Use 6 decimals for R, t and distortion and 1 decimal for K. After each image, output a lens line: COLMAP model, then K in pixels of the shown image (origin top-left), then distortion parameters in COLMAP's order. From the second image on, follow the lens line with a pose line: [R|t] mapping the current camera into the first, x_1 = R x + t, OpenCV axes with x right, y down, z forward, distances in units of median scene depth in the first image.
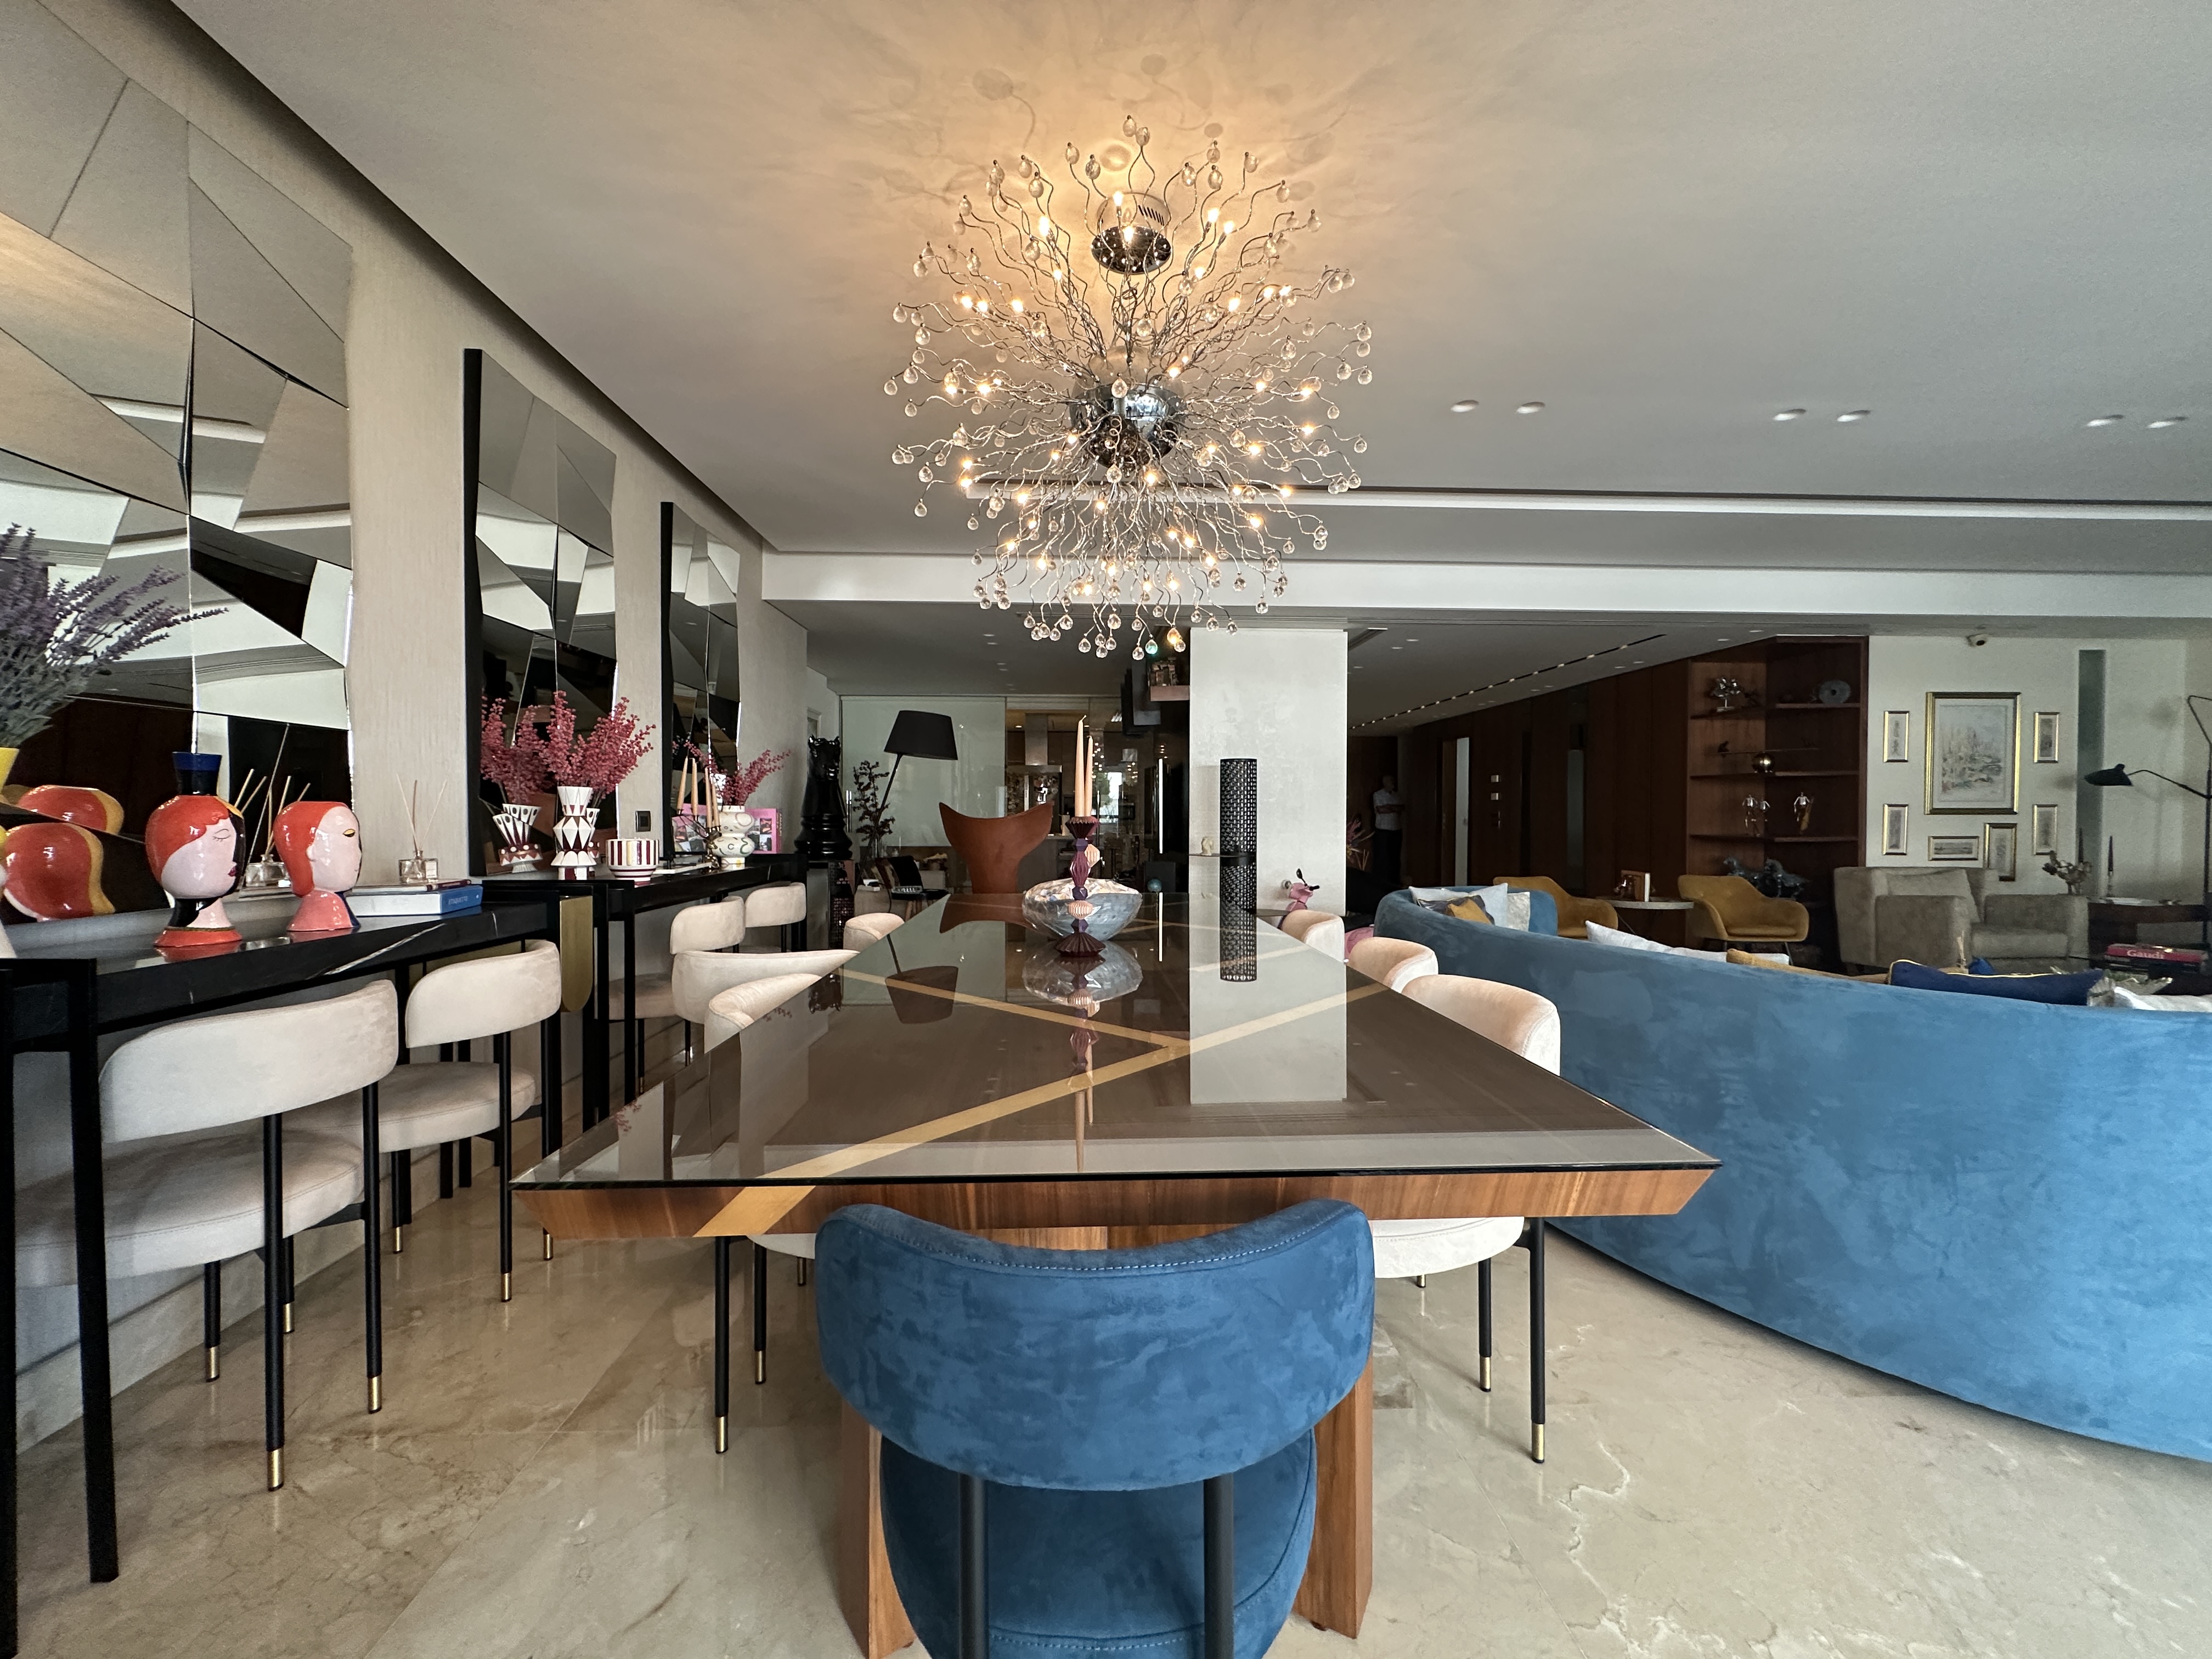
lens RADIAL K [[886.2, 0, 1105.5], [0, 886.2, 826.5], [0, 0, 1]] dist [-0.002224, -0.000091]
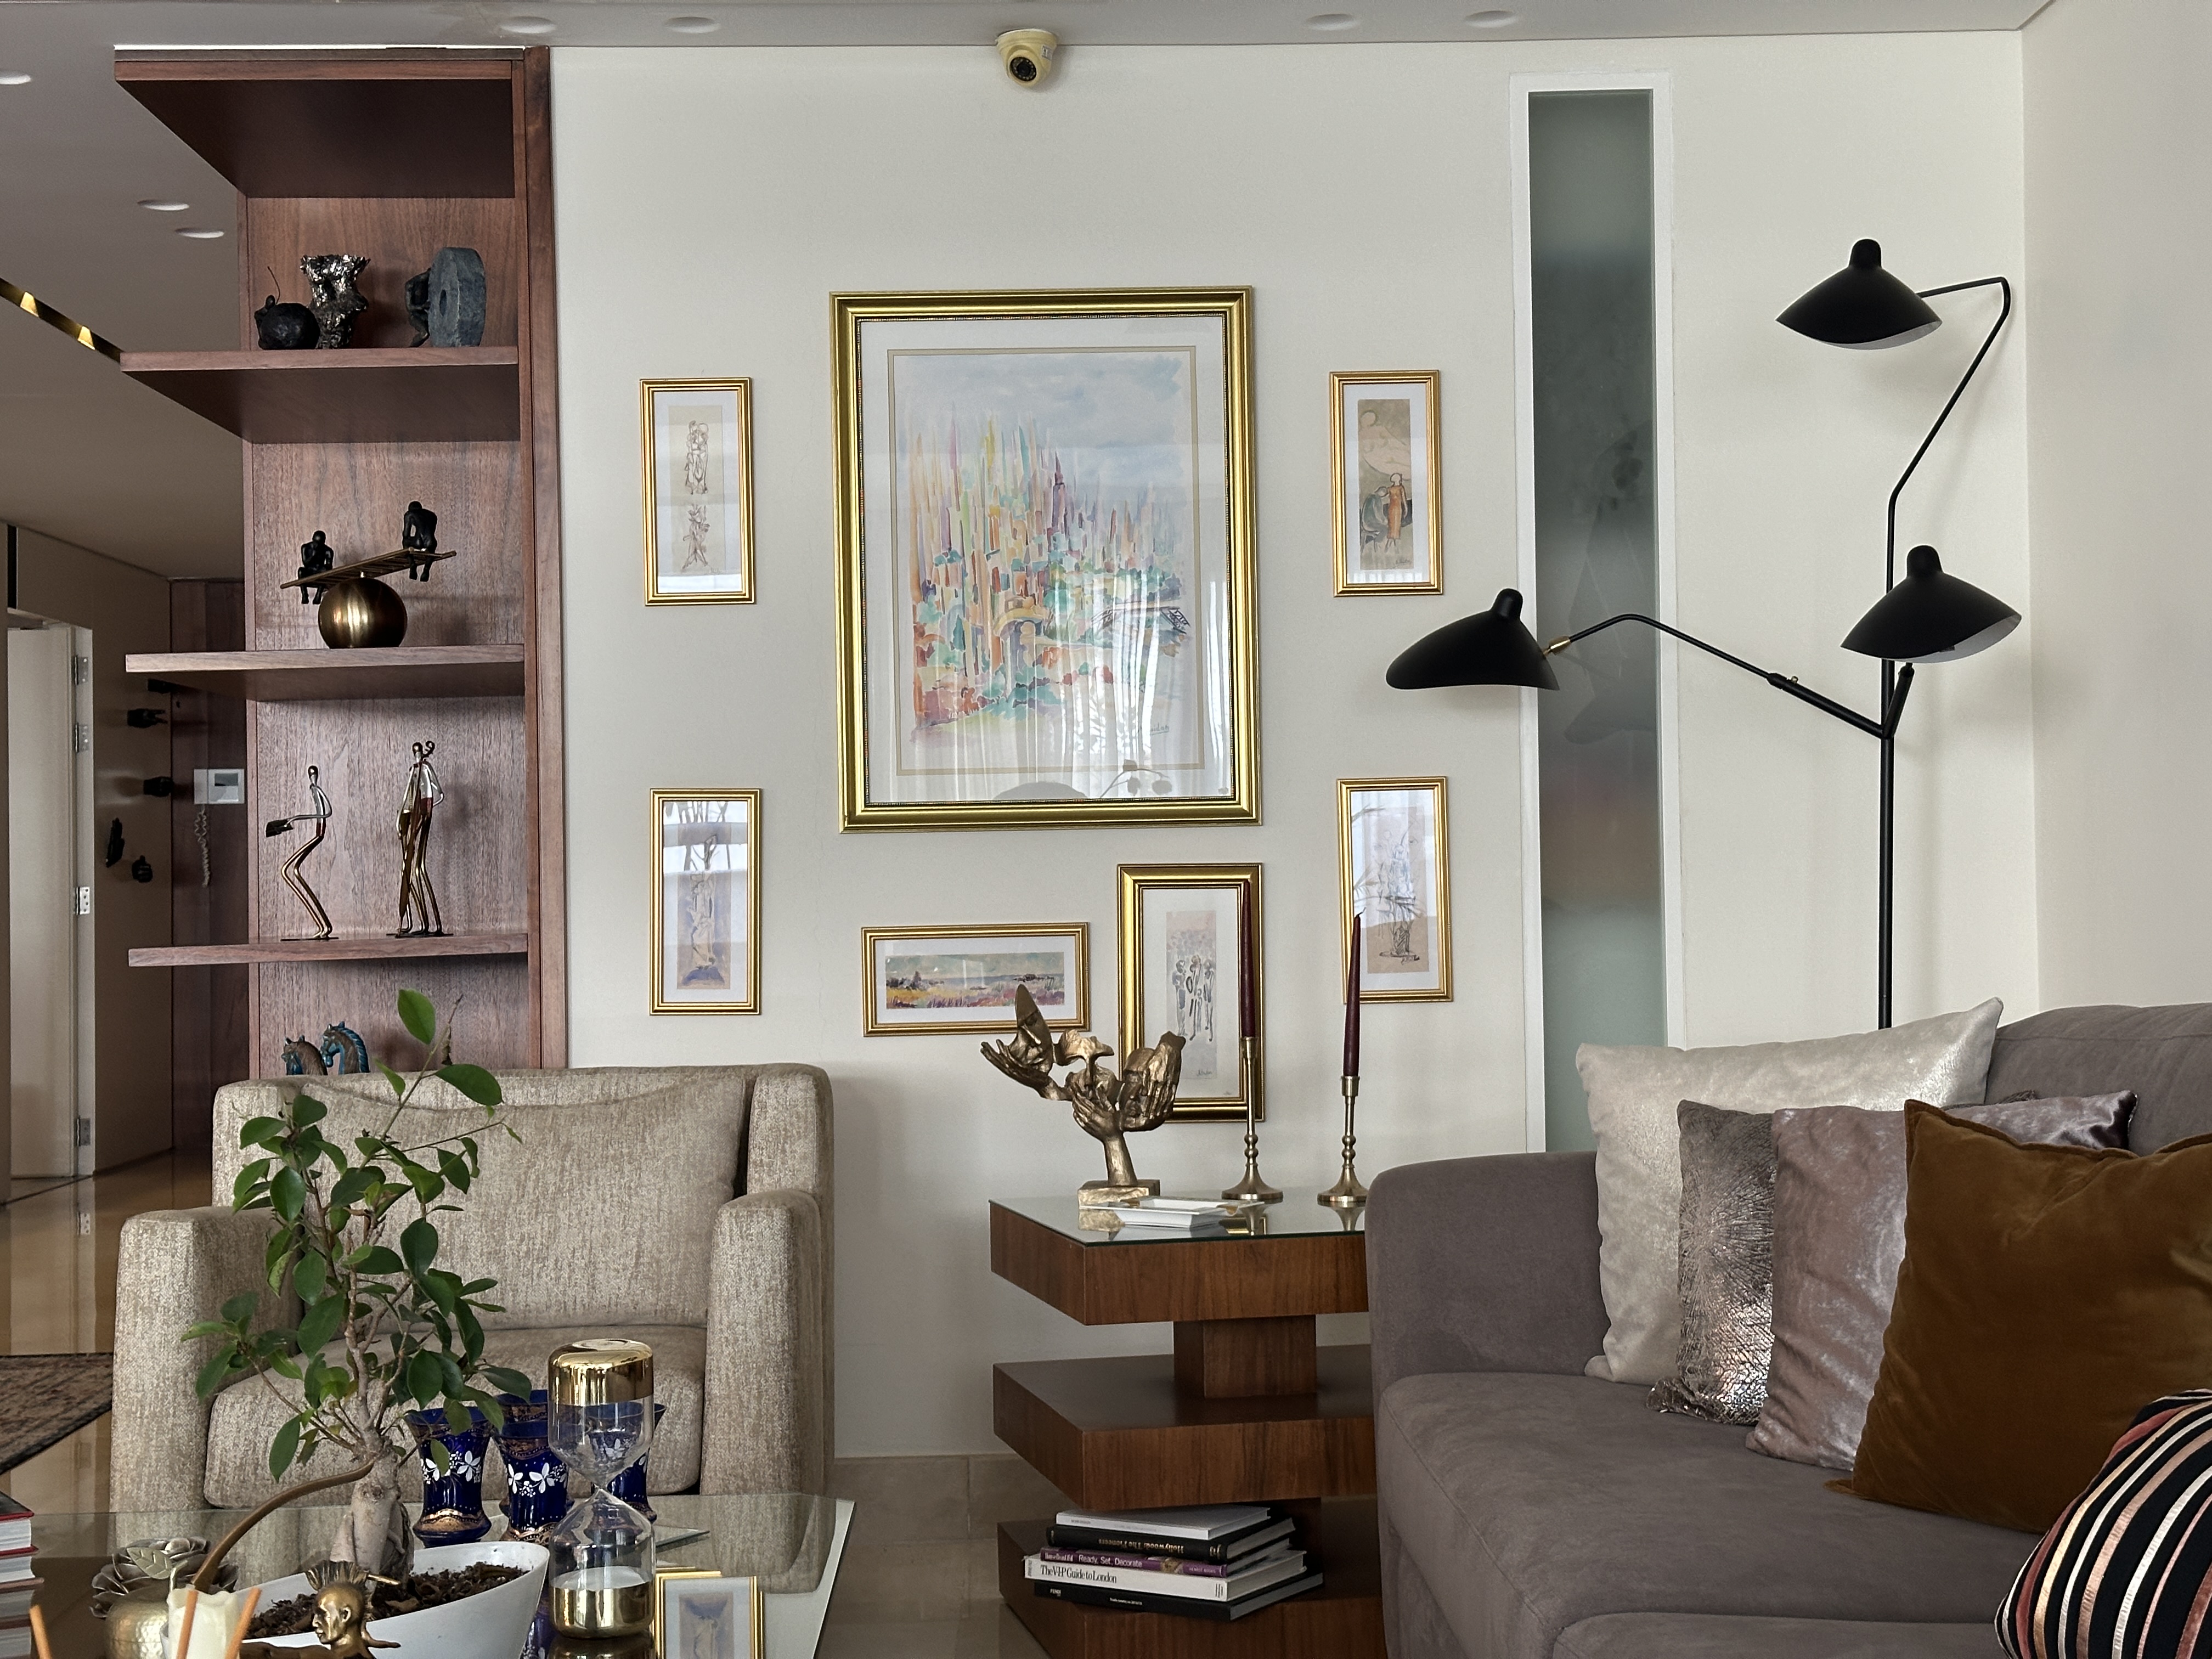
lens RADIAL K [[3060.5, 0, 1106.0], [0, 3060.5, 829.5], [0, 0, 1]] dist [0.170833, 0.021007]
pose [[0.999822, -0.017950, -0.005809, 1.012542], [0.017711, 0.999090, -0.038807, 0.017320], [0.006500, 0.038697, 0.999230, 0.218614]]
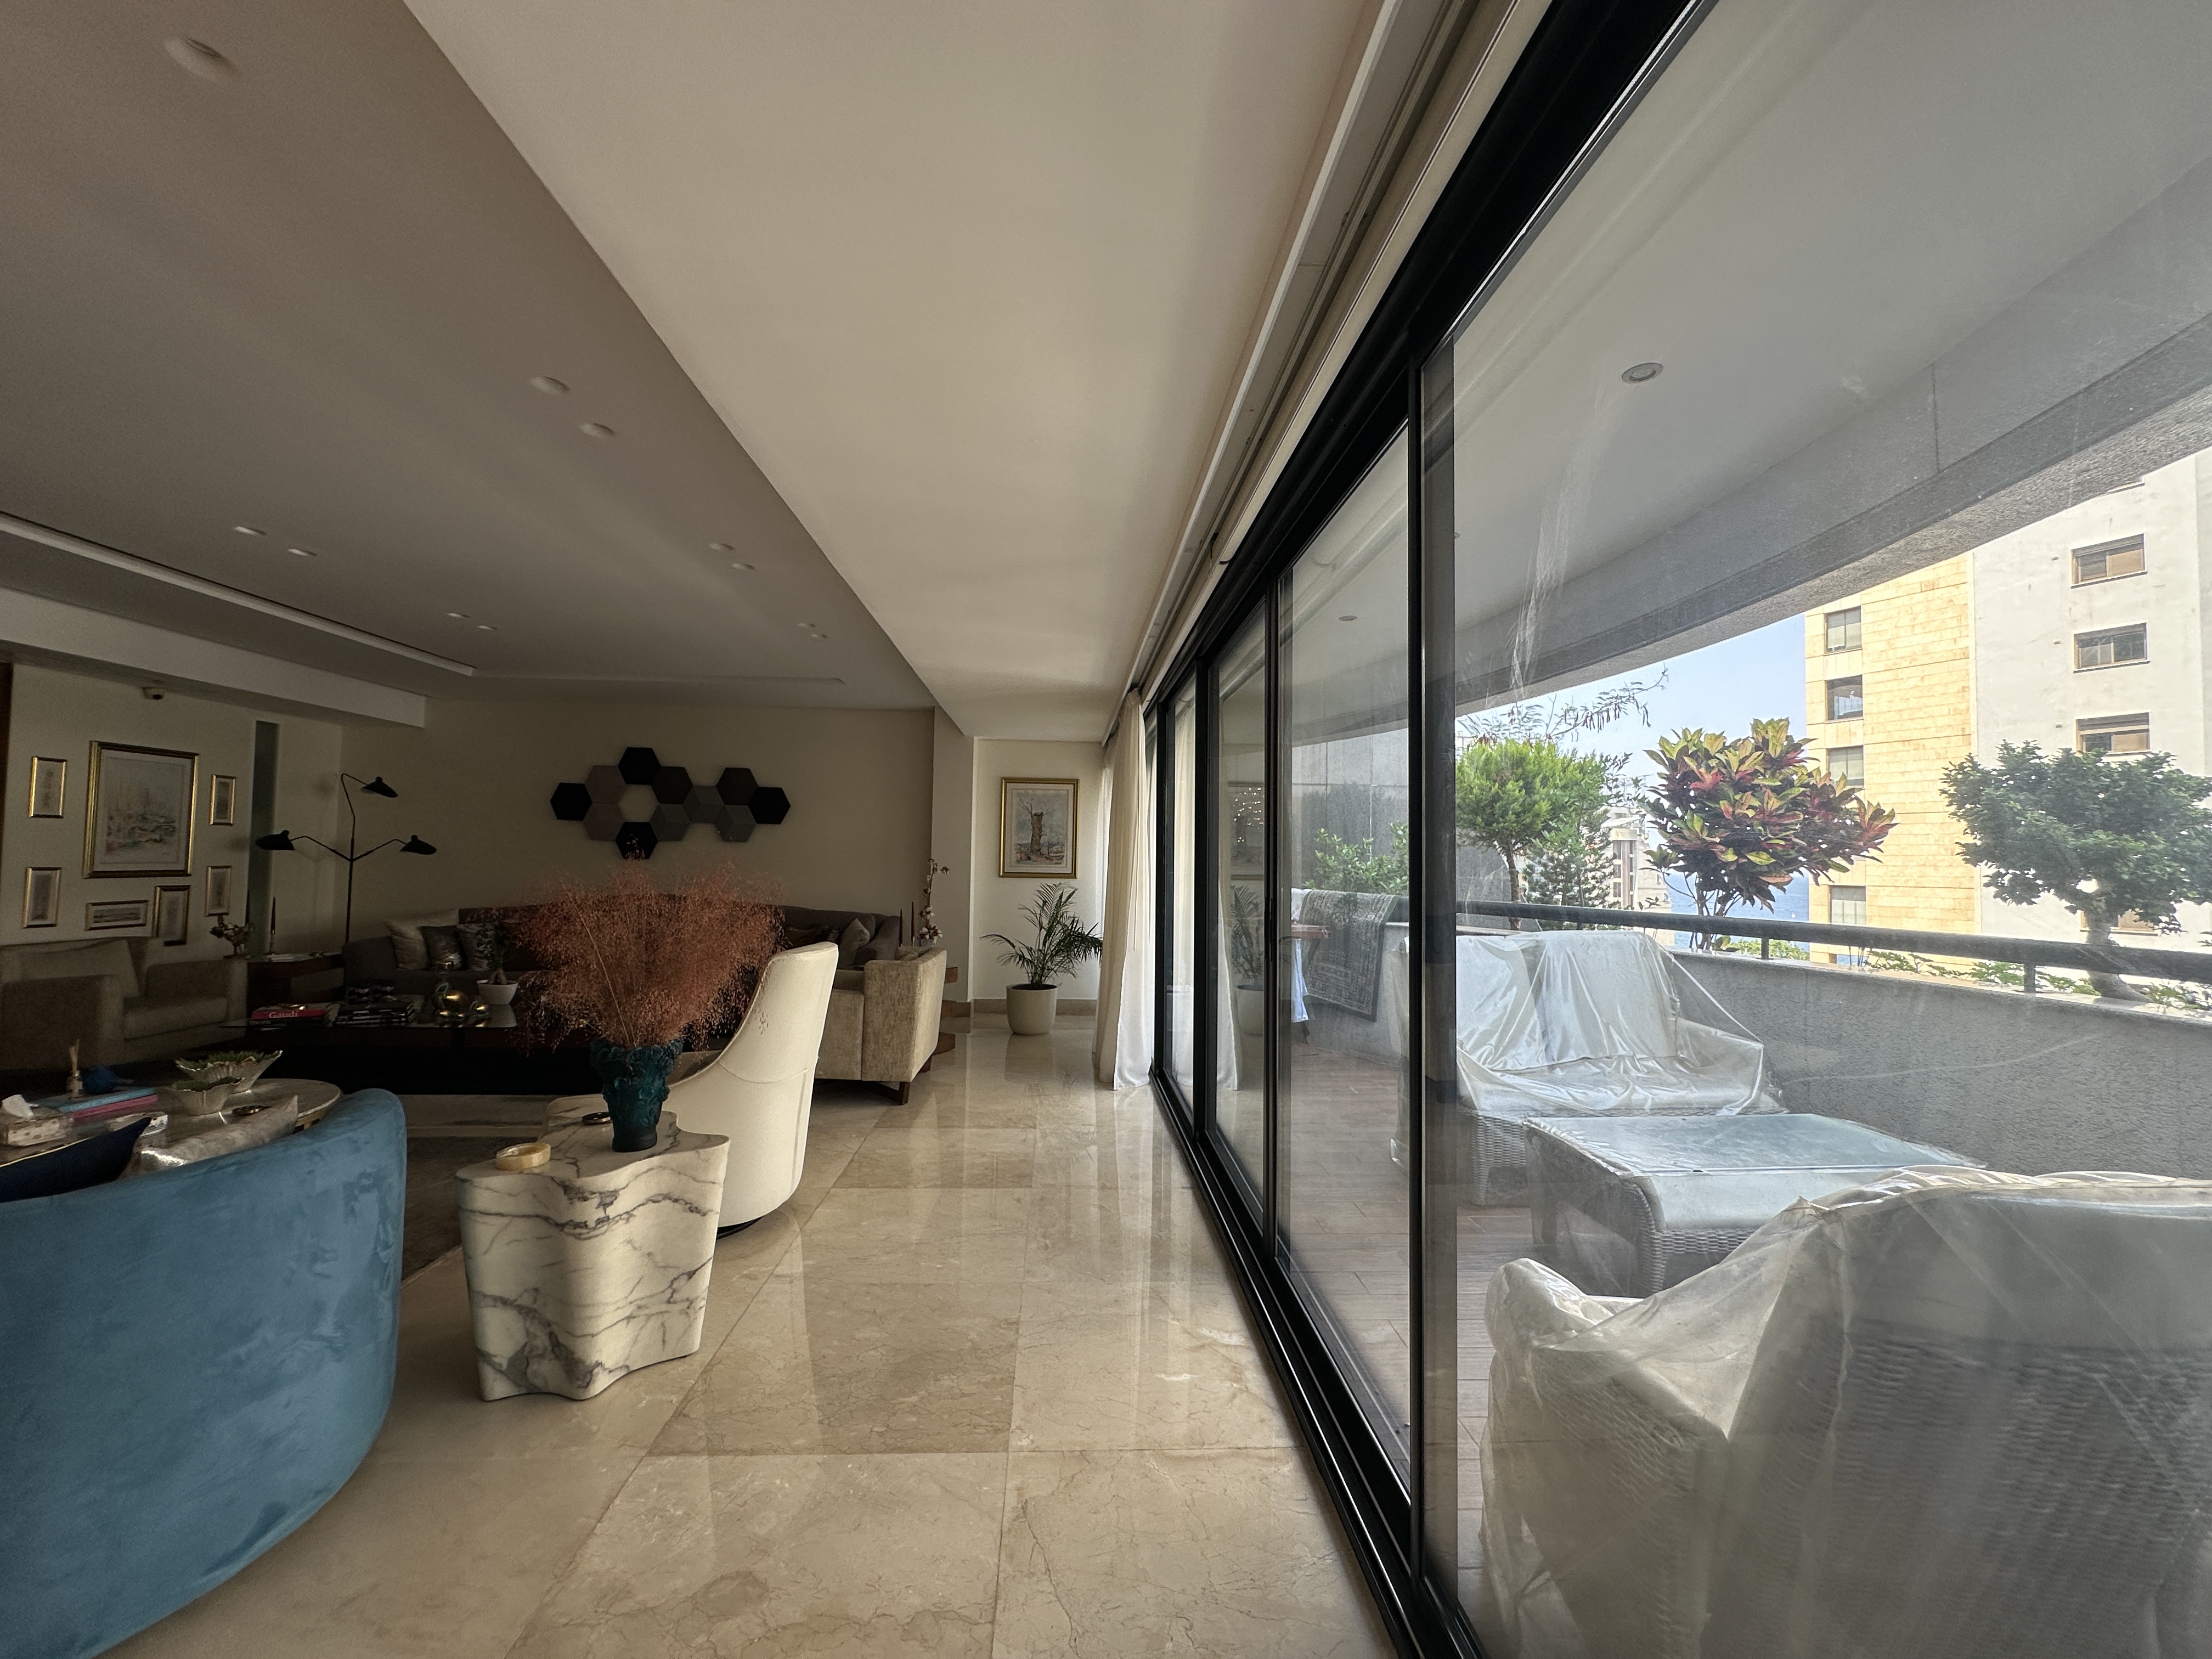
lens RADIAL K [[886.2, 0, 1105.5], [0, 886.2, 826.5], [0, 0, 1]] dist [-0.002224, -0.000091]
pose [[-0.006938, 0.035639, 0.999341, 0.037617], [-0.000187, 0.999365, -0.035642, -0.034776], [-0.999976, -0.000435, -0.006927, -0.014104]]
